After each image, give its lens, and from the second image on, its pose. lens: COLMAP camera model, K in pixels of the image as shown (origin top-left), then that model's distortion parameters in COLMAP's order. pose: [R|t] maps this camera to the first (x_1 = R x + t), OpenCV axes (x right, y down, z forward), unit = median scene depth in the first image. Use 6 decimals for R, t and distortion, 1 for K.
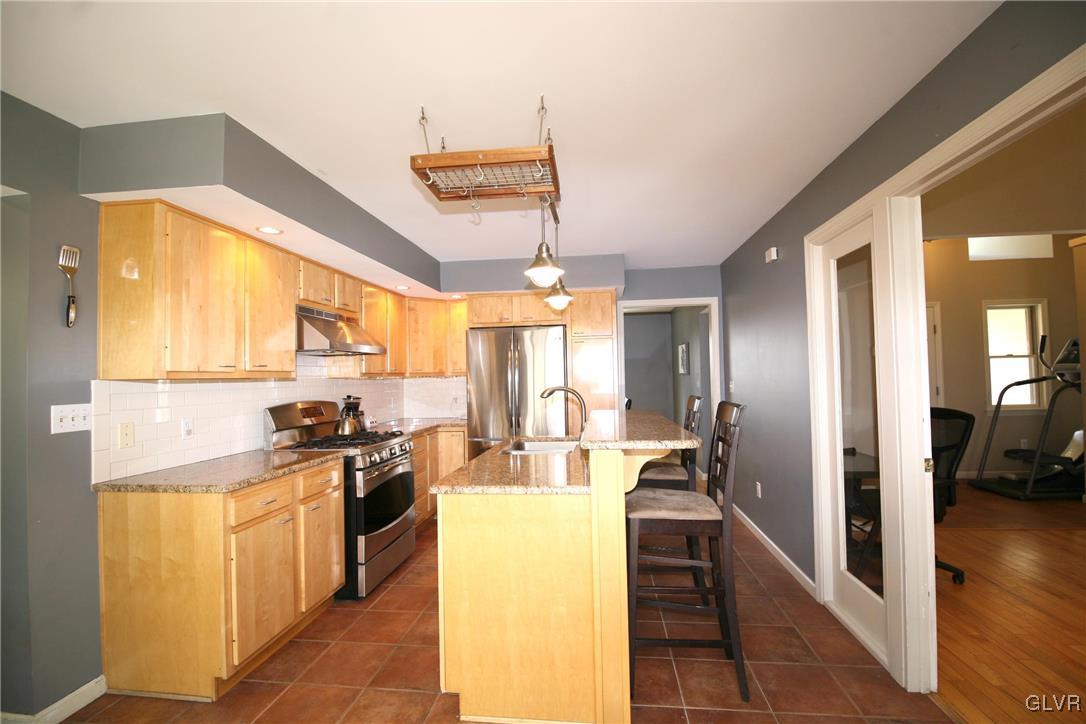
lens RADIAL K [[470.7, 0, 543.0], [0, 470.7, 362.0], [0, 0, 1]] dist [-0.001771, -0.009816]
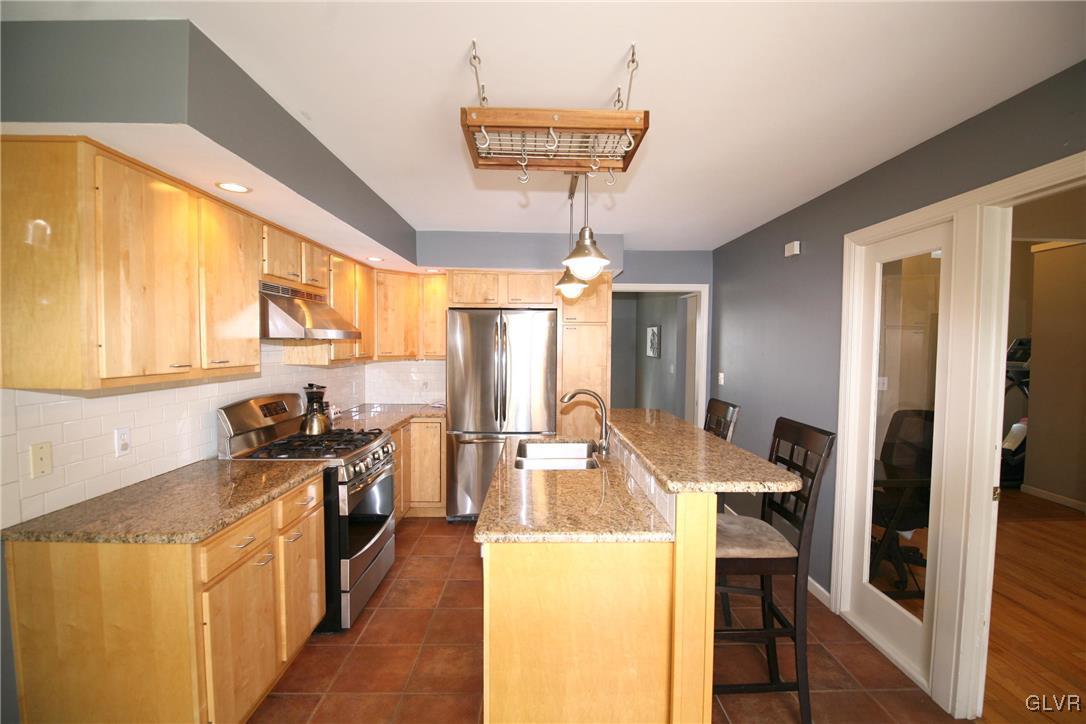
lens RADIAL K [[472.4, 0, 539.3], [0, 472.4, 361.0], [0, 0, 1]] dist [-0.003801, -0.008385]
pose [[0.990581, 0.023377, 0.134920, -0.183389], [-0.032542, 0.997280, 0.066128, -0.063990], [-0.133007, -0.069896, 0.988647, 0.152485]]
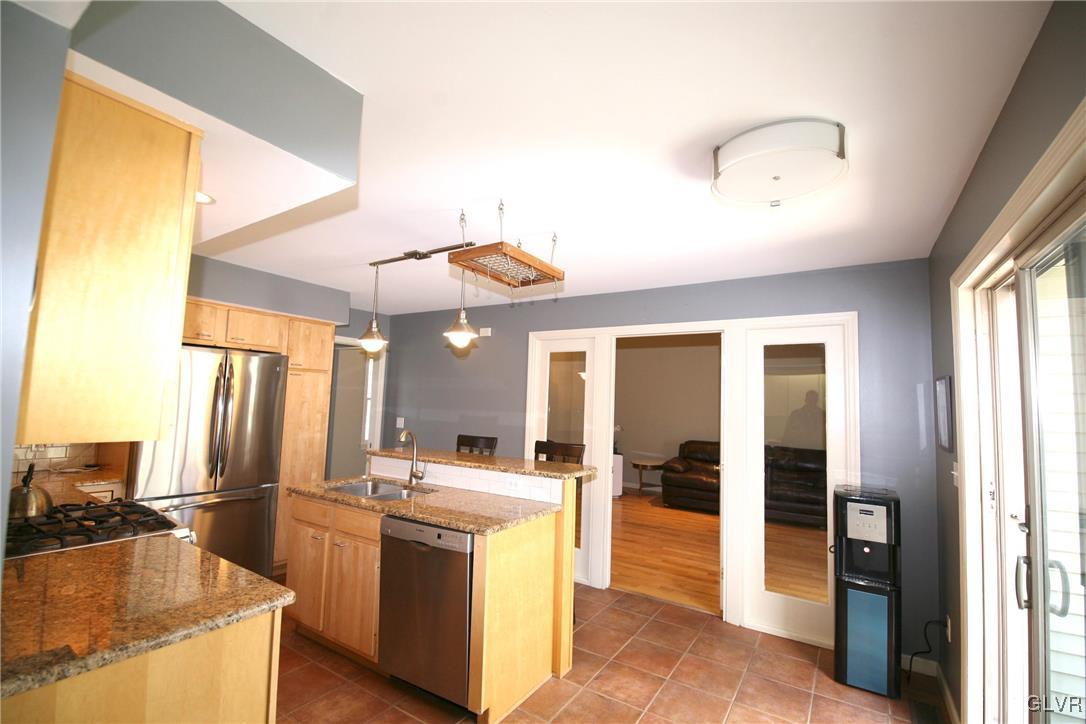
lens RADIAL K [[478.2, 0, 543.8], [0, 478.2, 360.9], [0, 0, 1]] dist [-0.000036, -0.009204]
pose [[0.430632, 0.114852, 0.895190, -0.922694], [-0.069277, 0.993150, -0.094094, -0.025254], [-0.899865, -0.021496, 0.435638, 0.284429]]
